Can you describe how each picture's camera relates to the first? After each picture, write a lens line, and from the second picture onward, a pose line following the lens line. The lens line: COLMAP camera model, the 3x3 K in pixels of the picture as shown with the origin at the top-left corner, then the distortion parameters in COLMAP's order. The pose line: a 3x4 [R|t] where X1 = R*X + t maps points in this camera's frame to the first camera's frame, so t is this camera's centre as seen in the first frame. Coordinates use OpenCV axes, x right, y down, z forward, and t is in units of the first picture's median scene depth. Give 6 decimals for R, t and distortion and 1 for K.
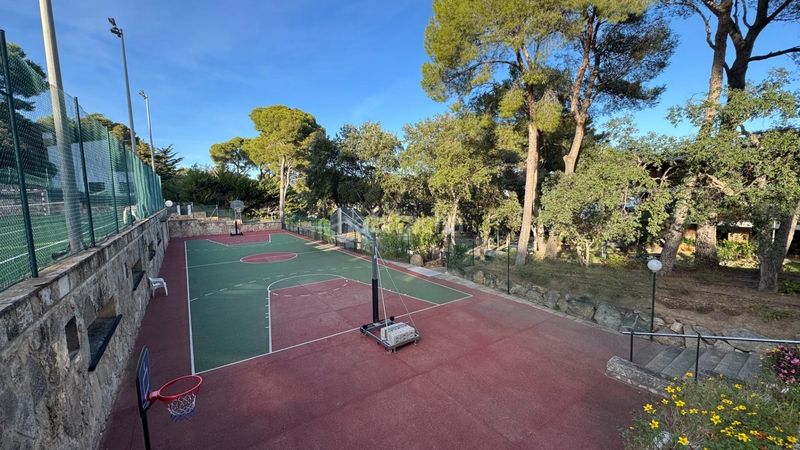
lens RADIAL K [[321.9, 0, 400.0], [0, 321.9, 225.4], [0, 0, 1]] dist [0.003789, 0.000314]
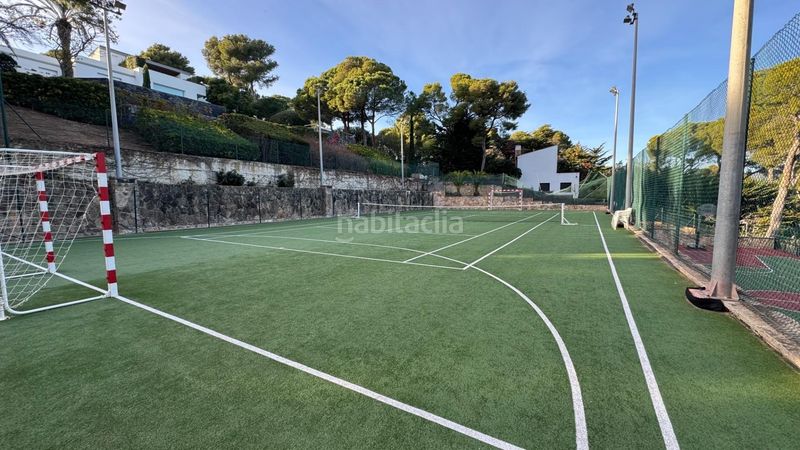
lens RADIAL K [[321.9, 0, 398.5], [0, 321.9, 224.7], [0, 0, 1]] dist [0.003789, 0.000314]
pose [[0.434584, 0.100841, -0.894968, -0.132607], [-0.097239, 0.993157, 0.064686, -0.008382], [0.895366, 0.058914, 0.441416, 0.021688]]
